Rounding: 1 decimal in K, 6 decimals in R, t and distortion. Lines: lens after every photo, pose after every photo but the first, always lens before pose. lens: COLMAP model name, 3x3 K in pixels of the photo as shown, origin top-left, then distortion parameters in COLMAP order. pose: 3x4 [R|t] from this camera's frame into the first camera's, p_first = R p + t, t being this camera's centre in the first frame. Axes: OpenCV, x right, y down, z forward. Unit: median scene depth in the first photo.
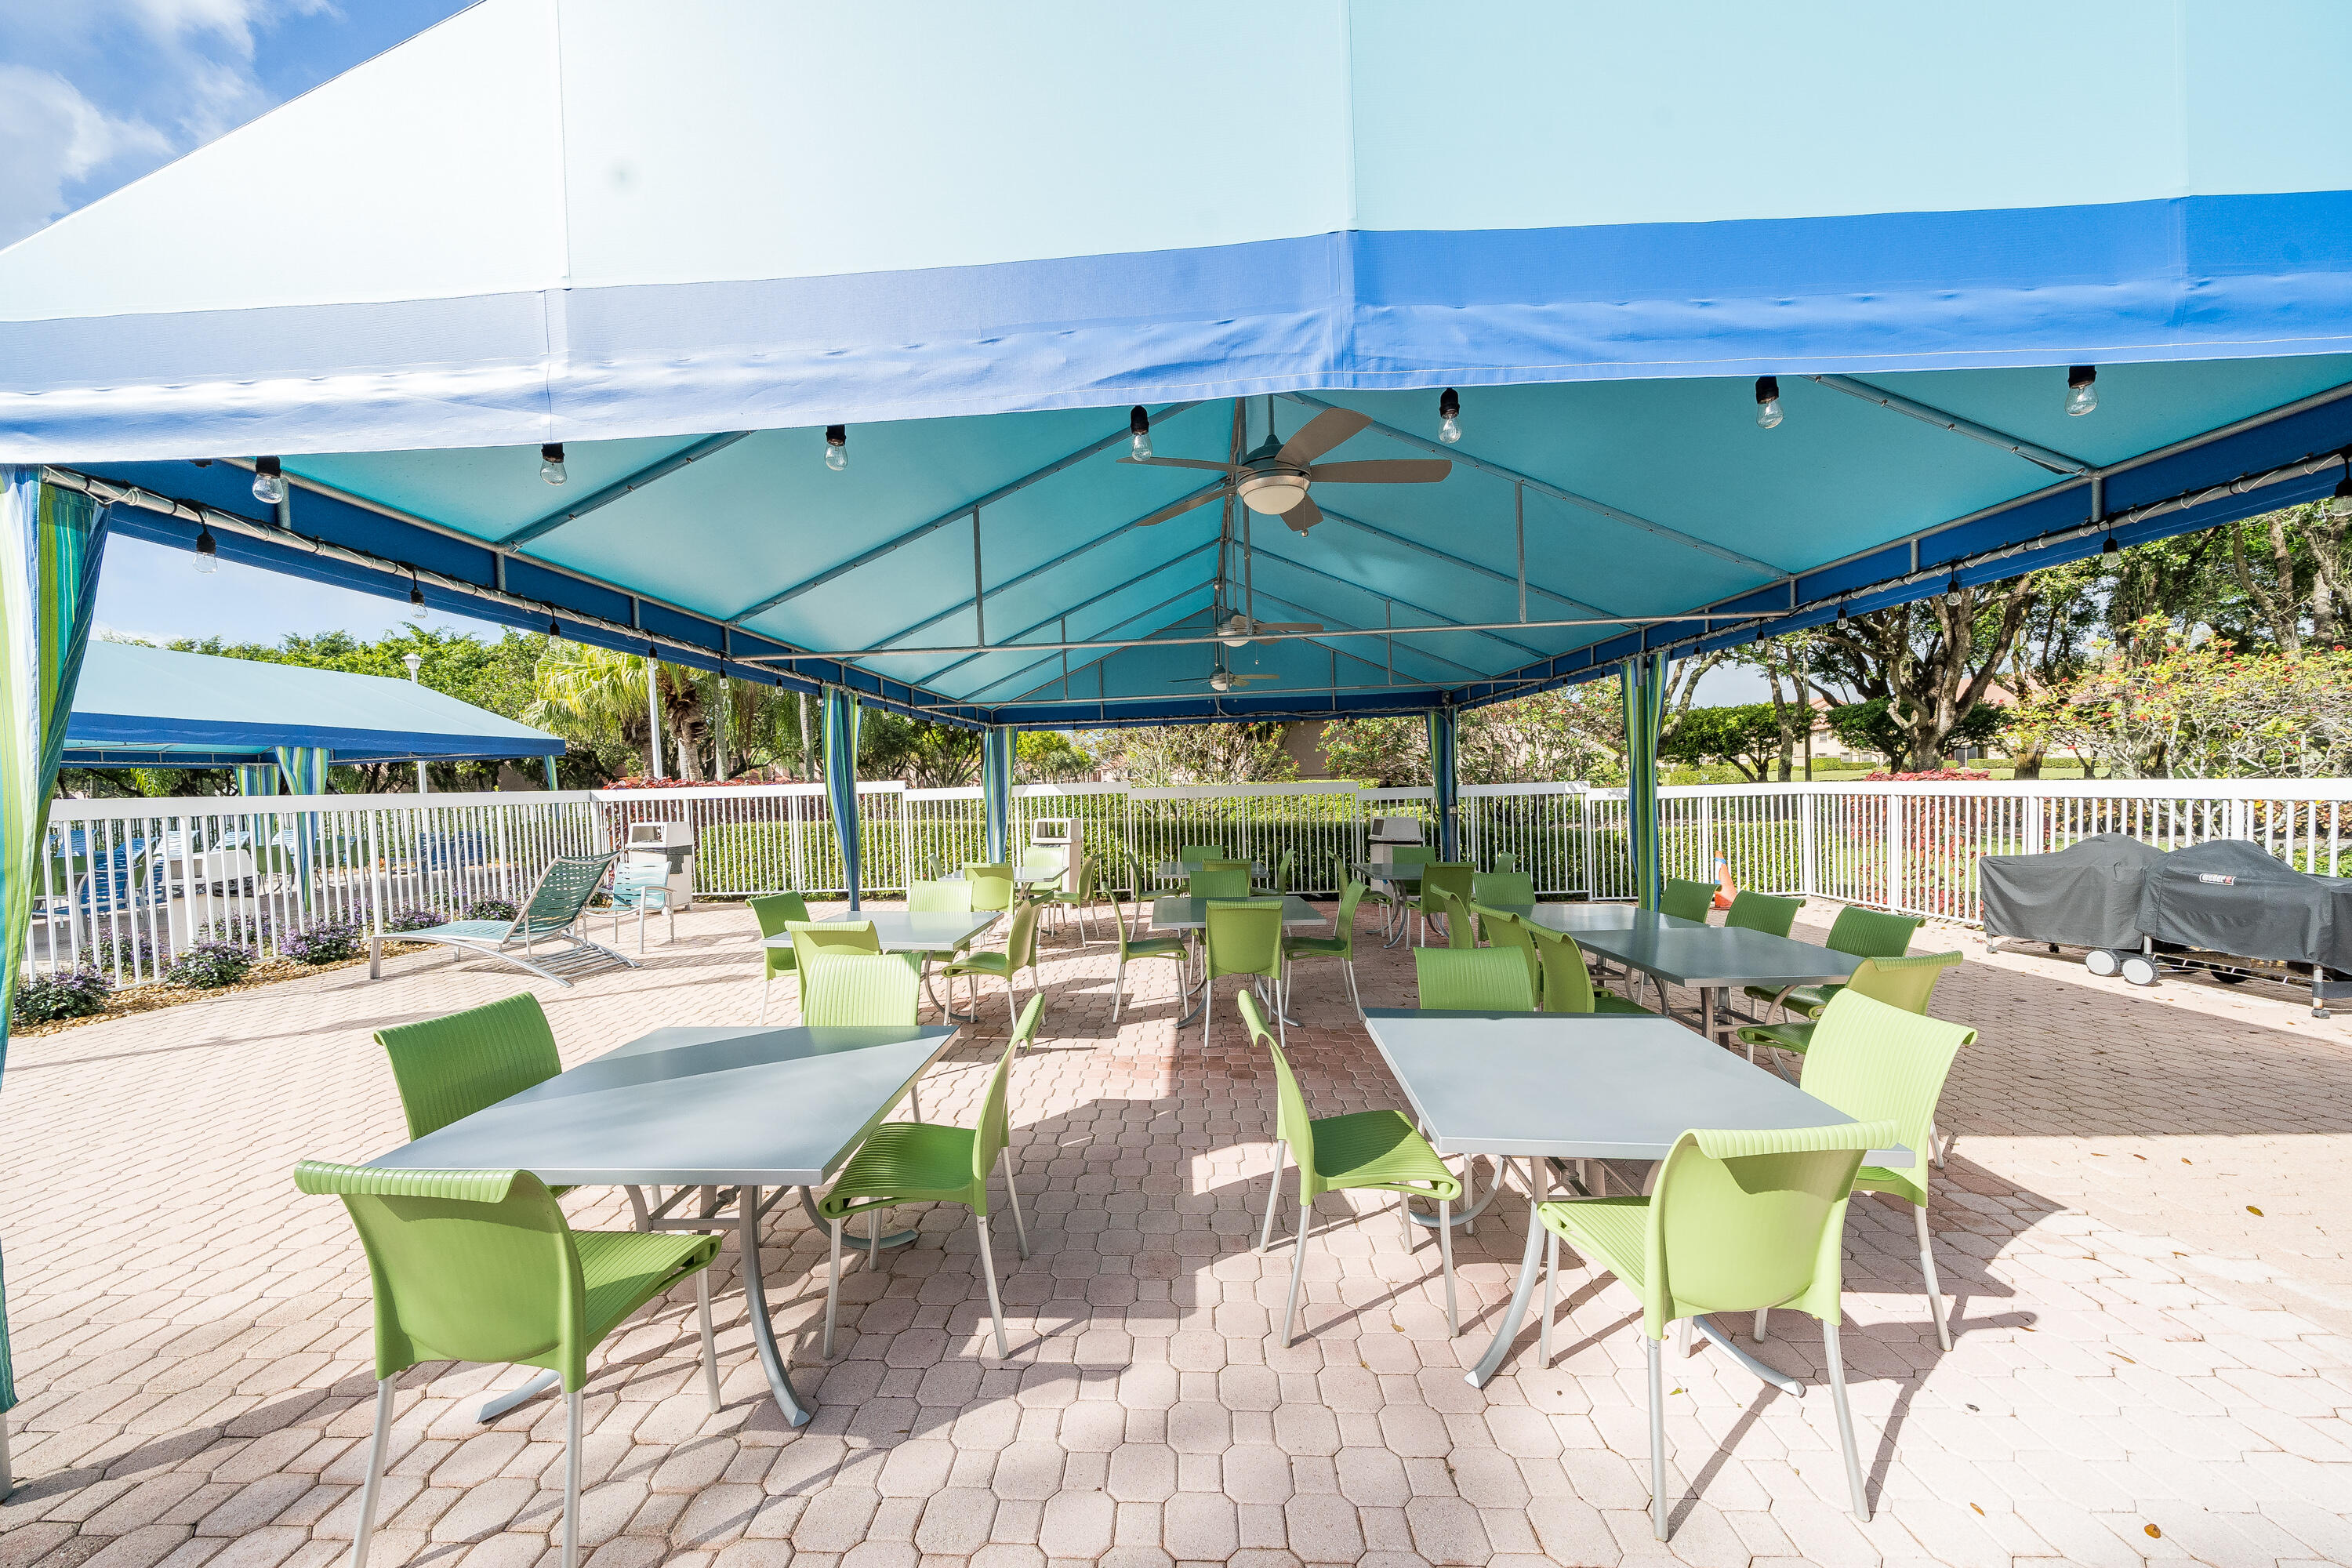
lens RADIAL K [[813.2, 0, 1170.6], [0, 813.2, 779.8], [0, 0, 1]] dist [-0.000013, 0.000023]
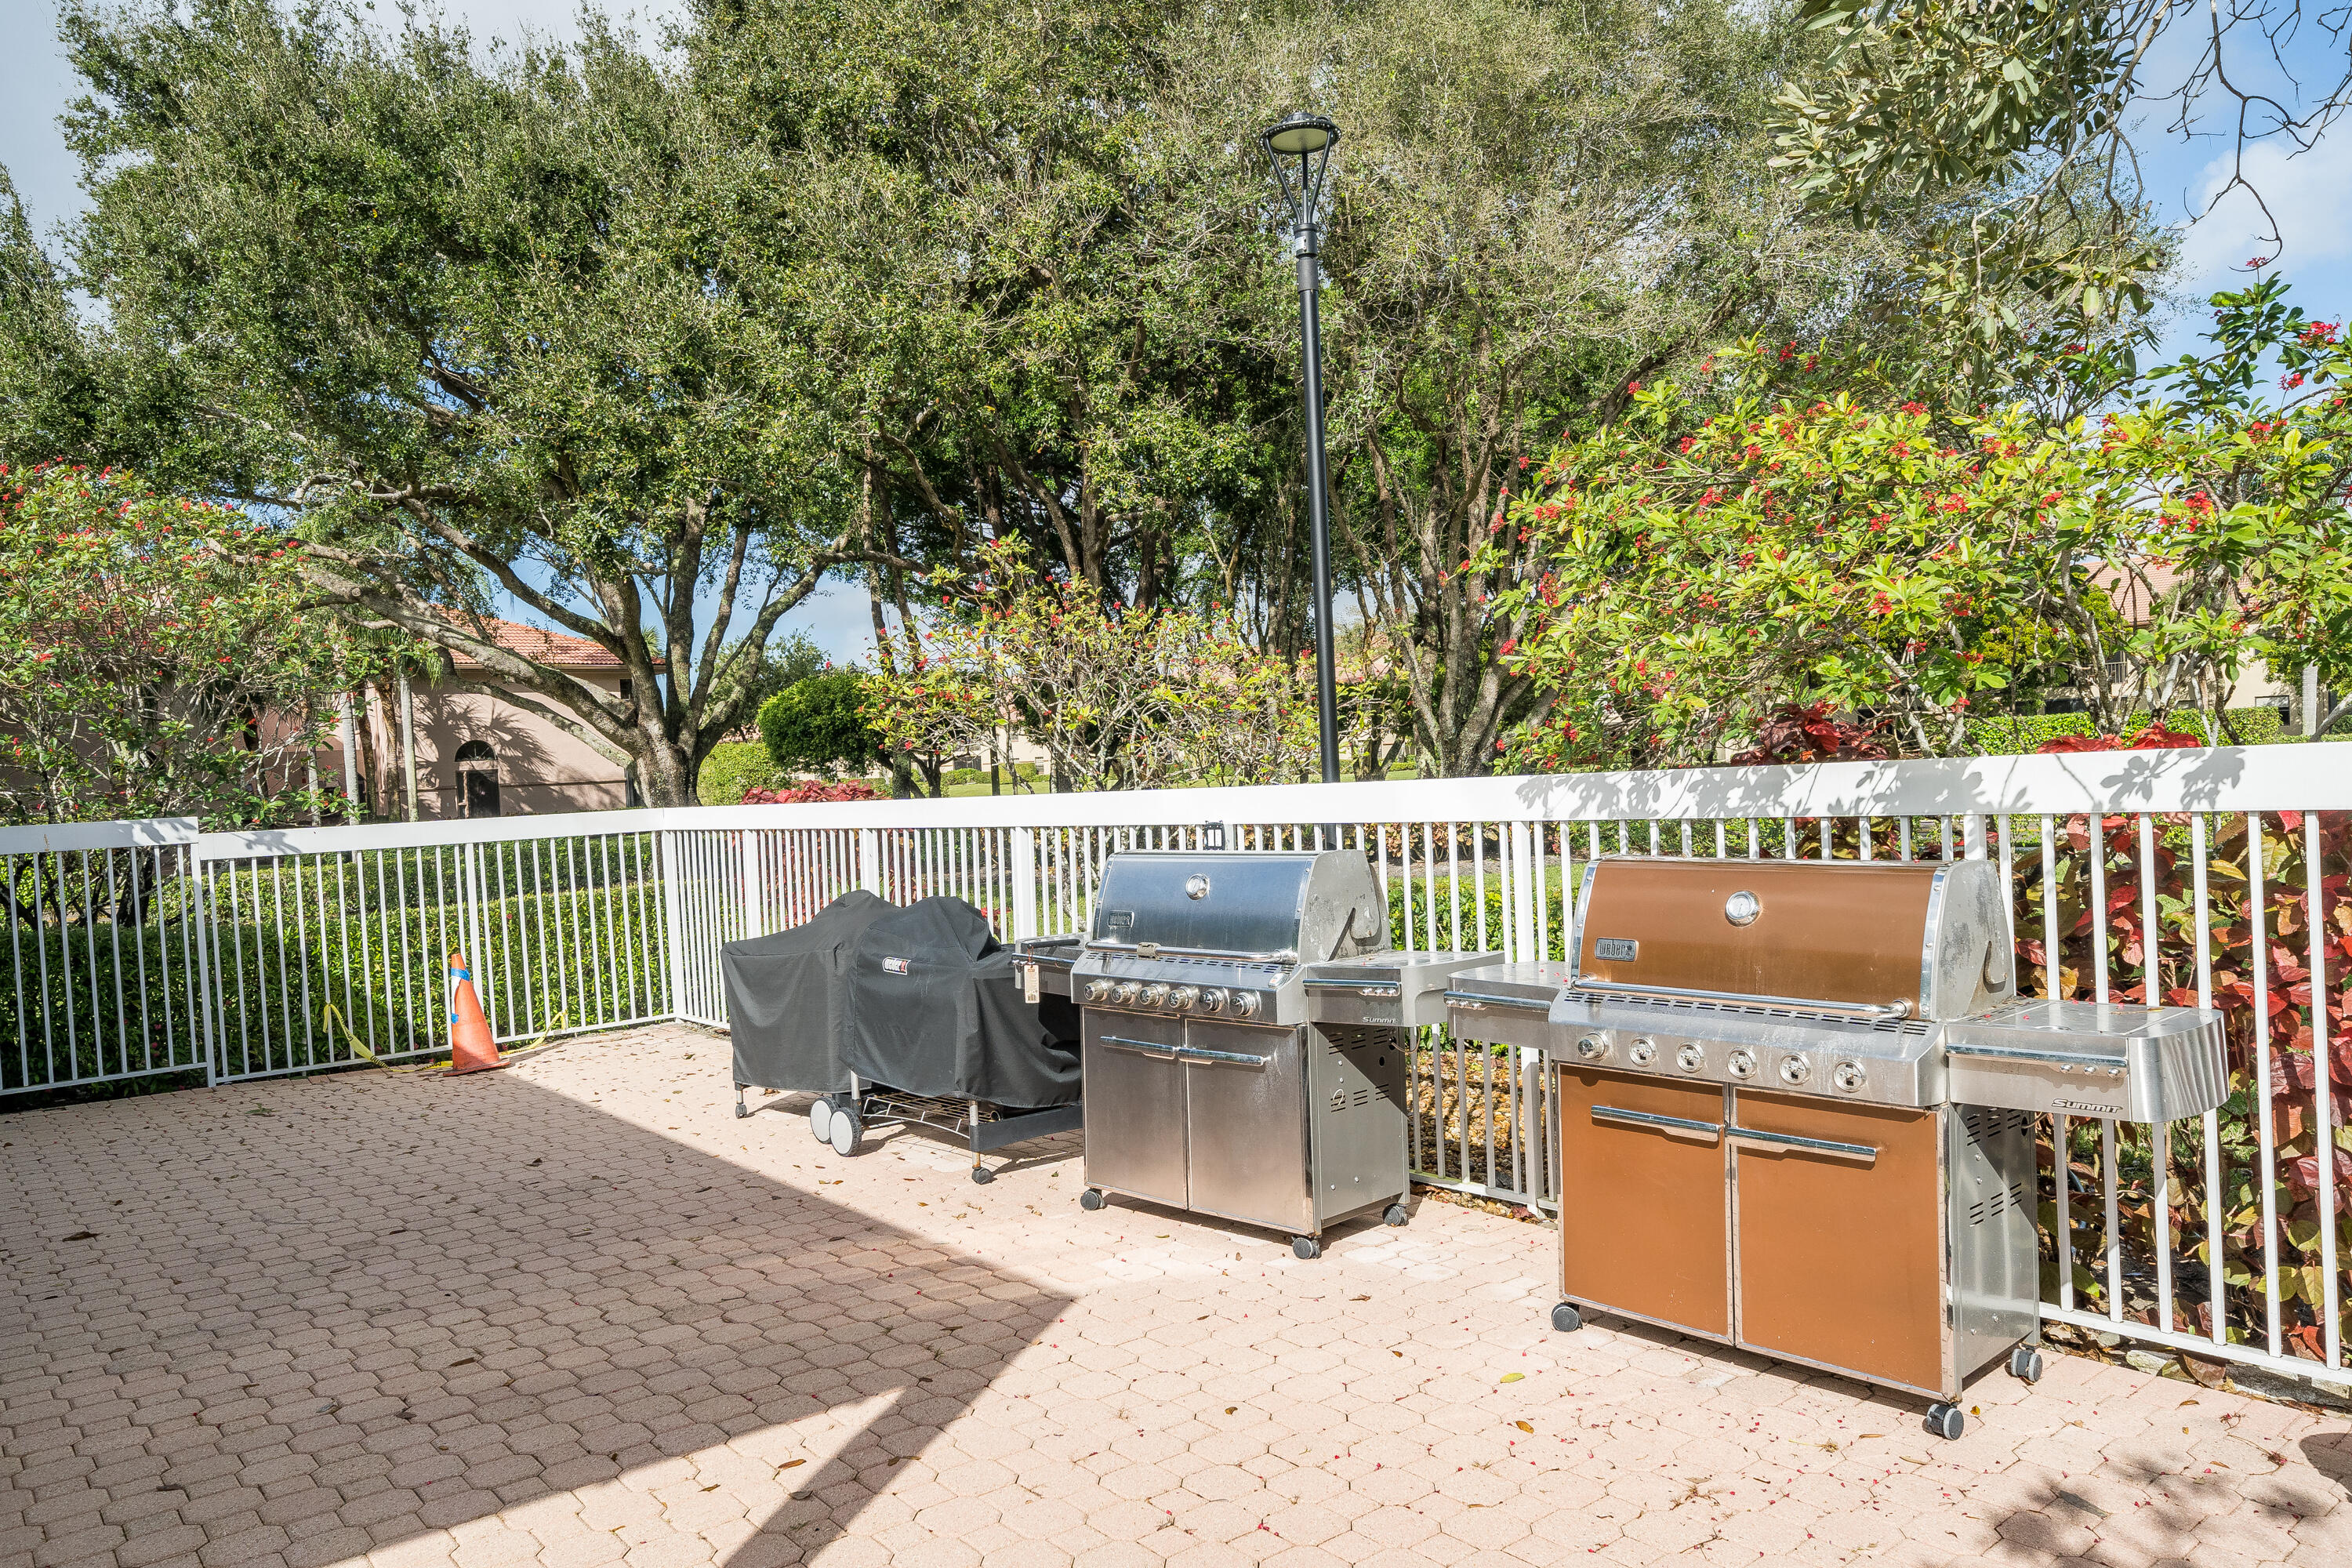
lens RADIAL K [[1588.8, 0, 1173.5], [0, 1588.8, 786.6], [0, 0, 1]] dist [-0.004697, -0.000484]
pose [[0.752887, -0.013918, 0.658003, 0.343317], [0.021783, 0.999756, -0.003778, -0.000326], [-0.657789, 0.017177, 0.753006, -0.006328]]
